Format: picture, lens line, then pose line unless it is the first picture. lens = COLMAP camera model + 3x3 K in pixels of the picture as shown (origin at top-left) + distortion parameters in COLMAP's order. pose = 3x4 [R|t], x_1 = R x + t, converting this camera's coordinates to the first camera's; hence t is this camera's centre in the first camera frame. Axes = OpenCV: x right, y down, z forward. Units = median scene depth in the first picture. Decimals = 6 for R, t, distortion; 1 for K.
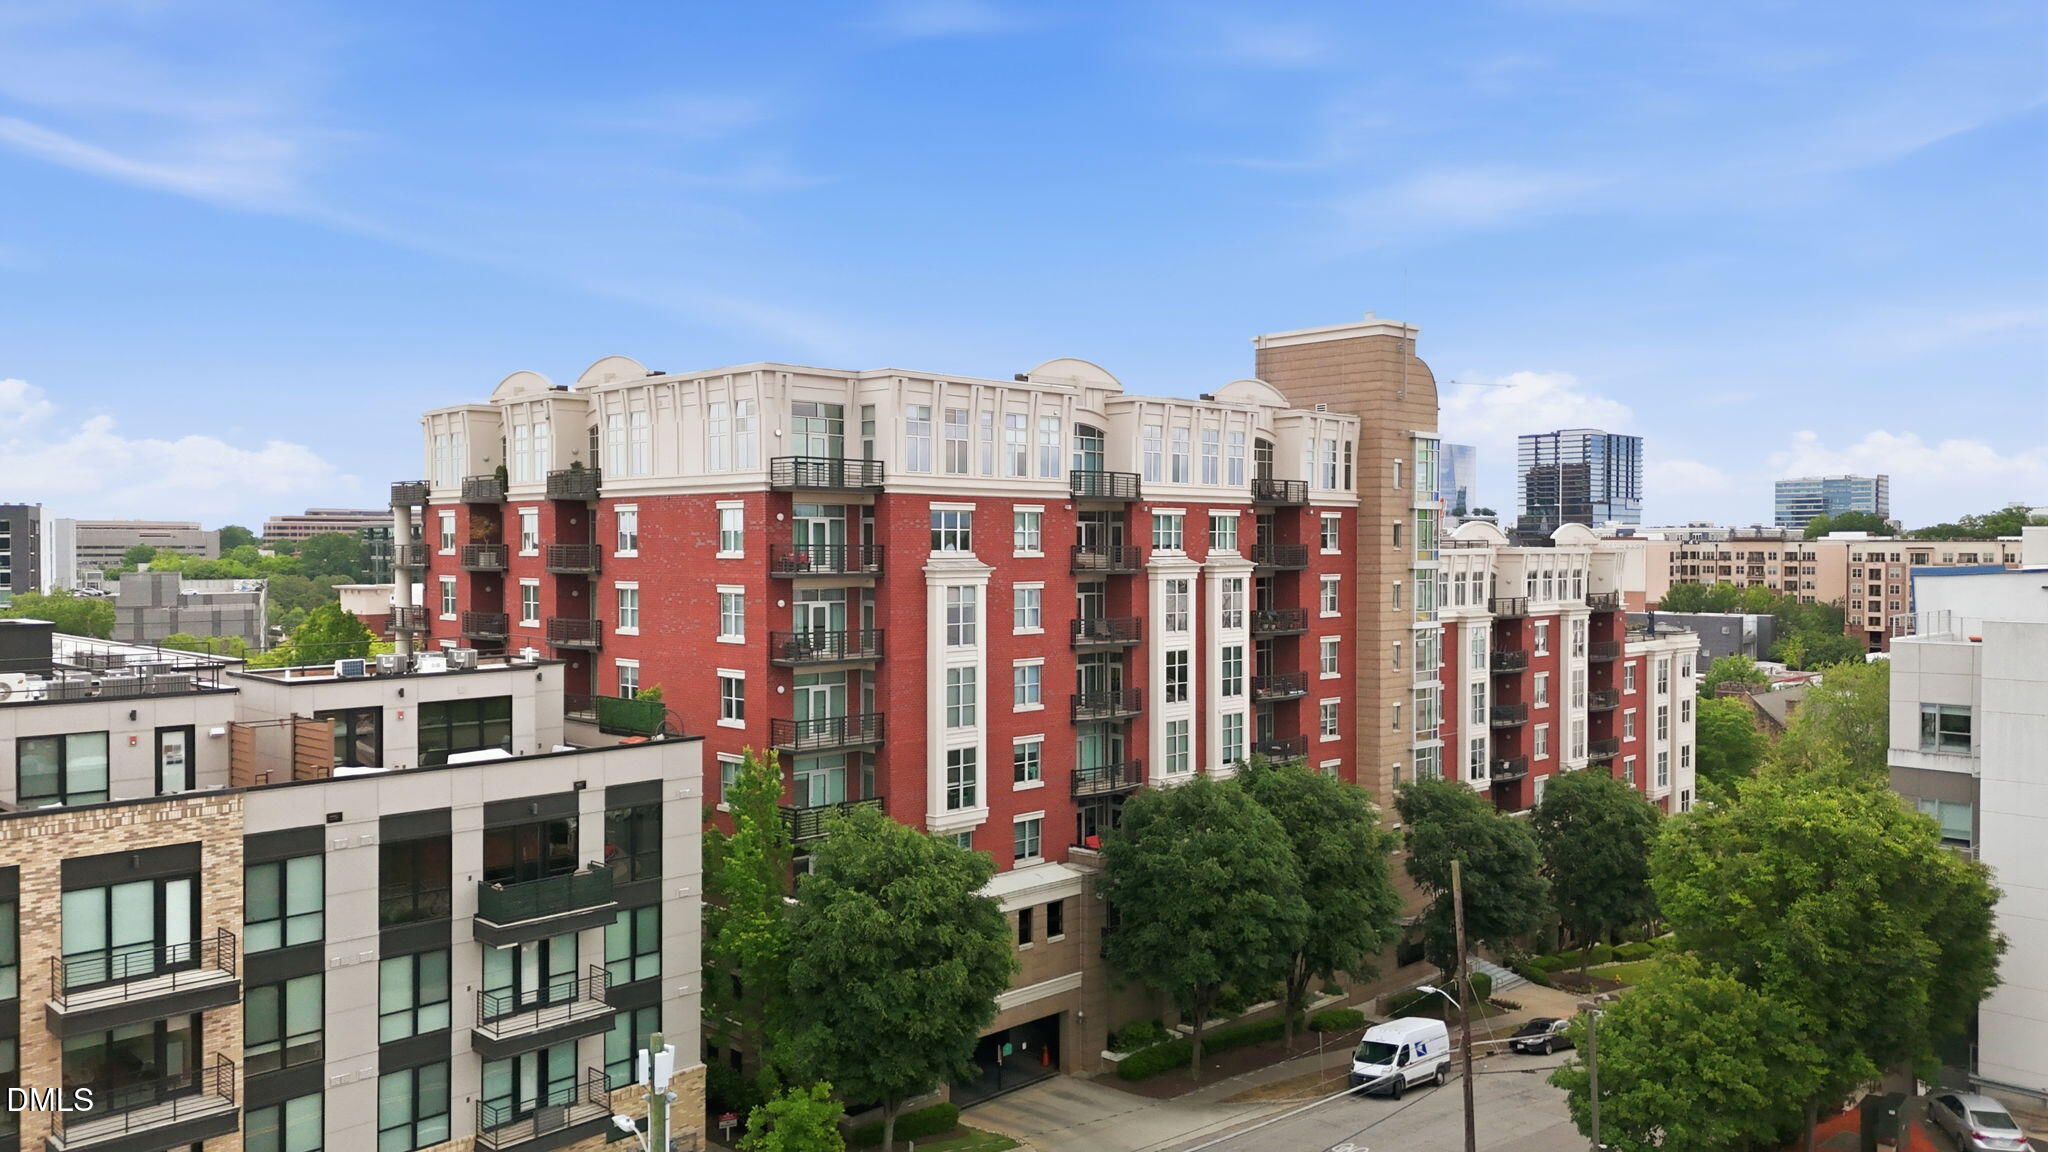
lens RADIAL K [[1518.3, 0, 1021.0], [0, 1518.3, 568.1], [0, 0, 1]] dist [0.043253, -0.030018]
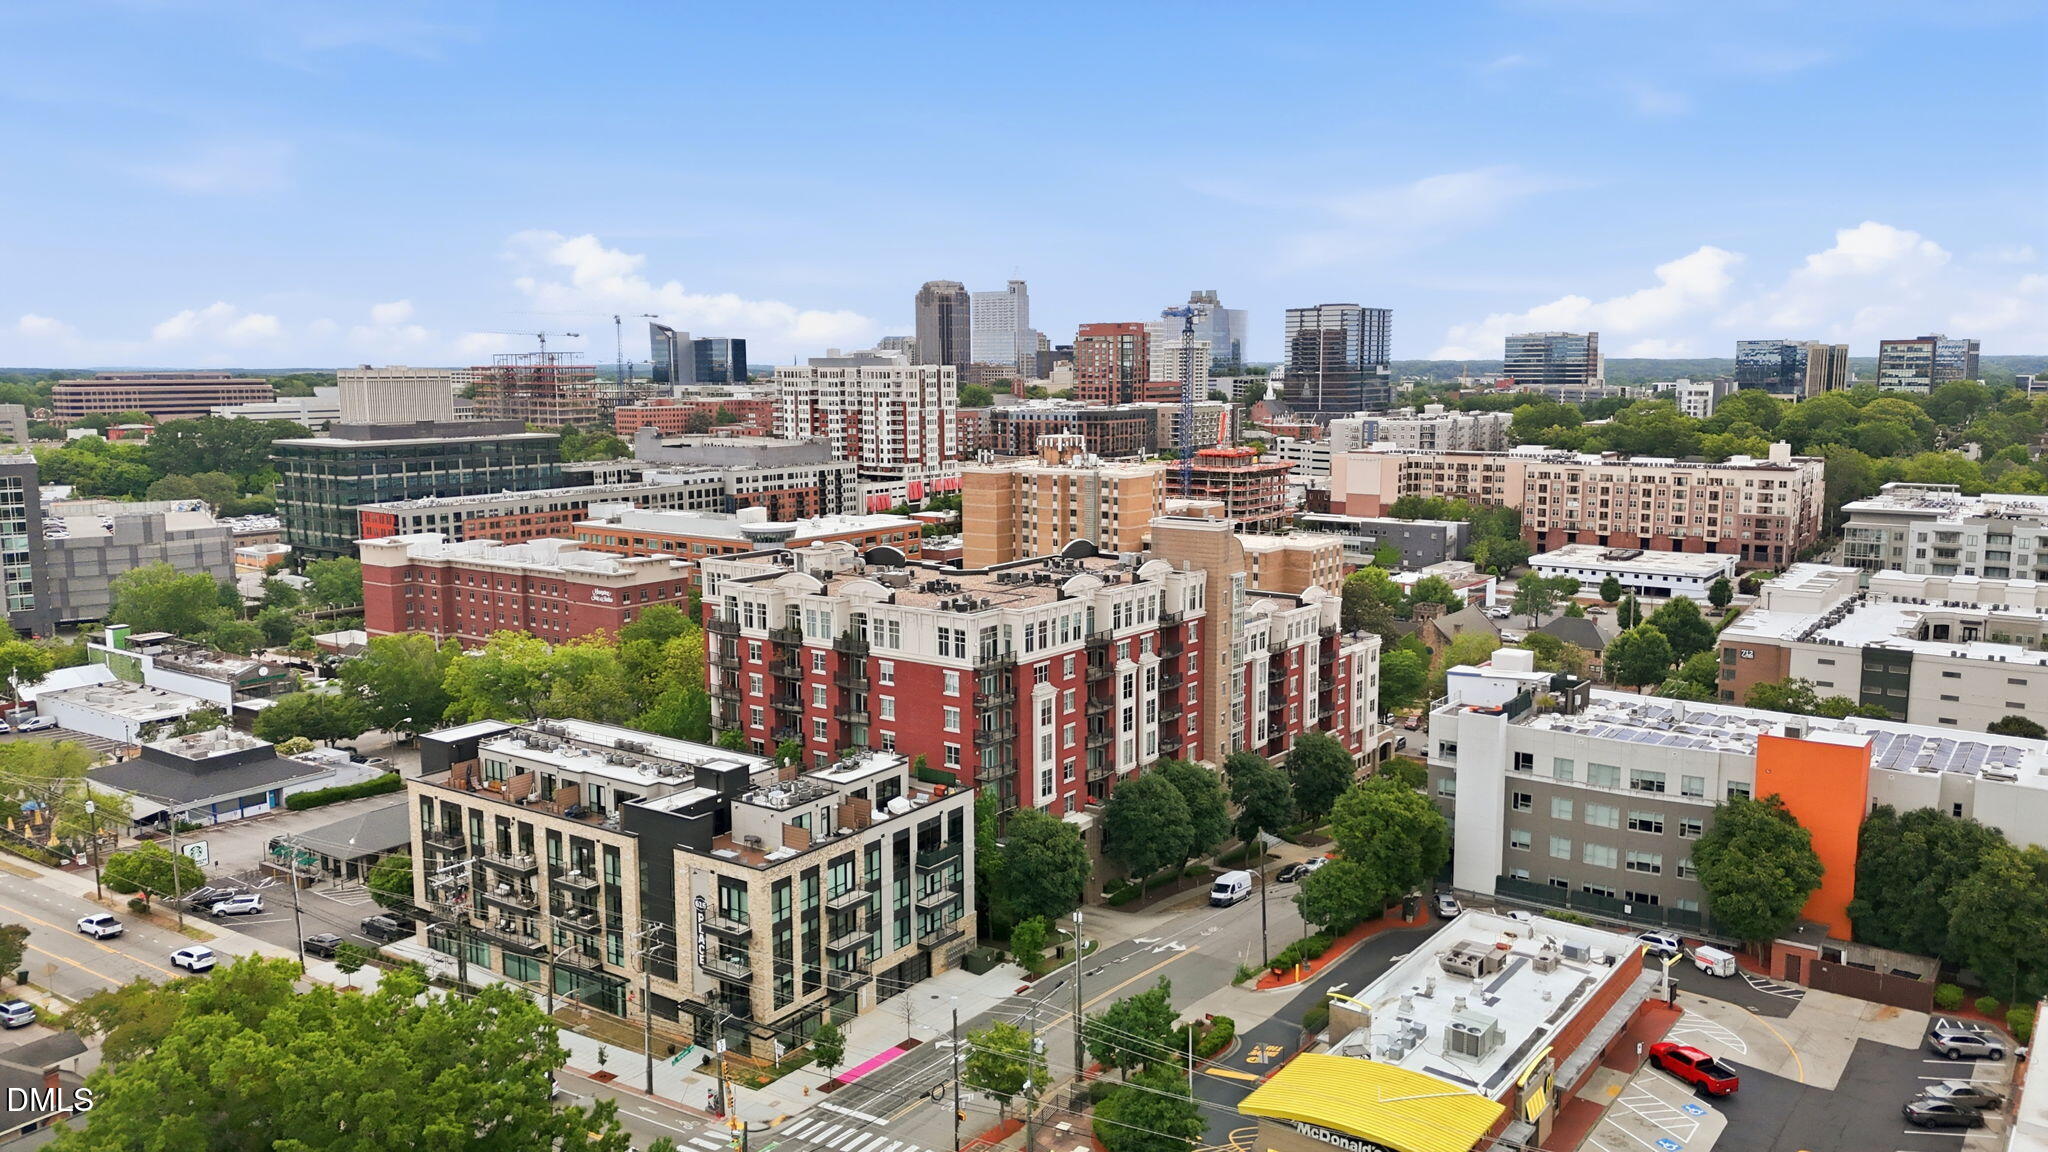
lens RADIAL K [[1518.3, 0, 1020.6], [0, 1518.3, 570.0], [0, 0, 1]] dist [0.043253, -0.030018]
pose [[0.989428, -0.024349, 0.142967, -0.341691], [0.007108, 0.992762, 0.119888, -0.389399], [-0.144851, -0.117605, 0.982439, -1.030727]]
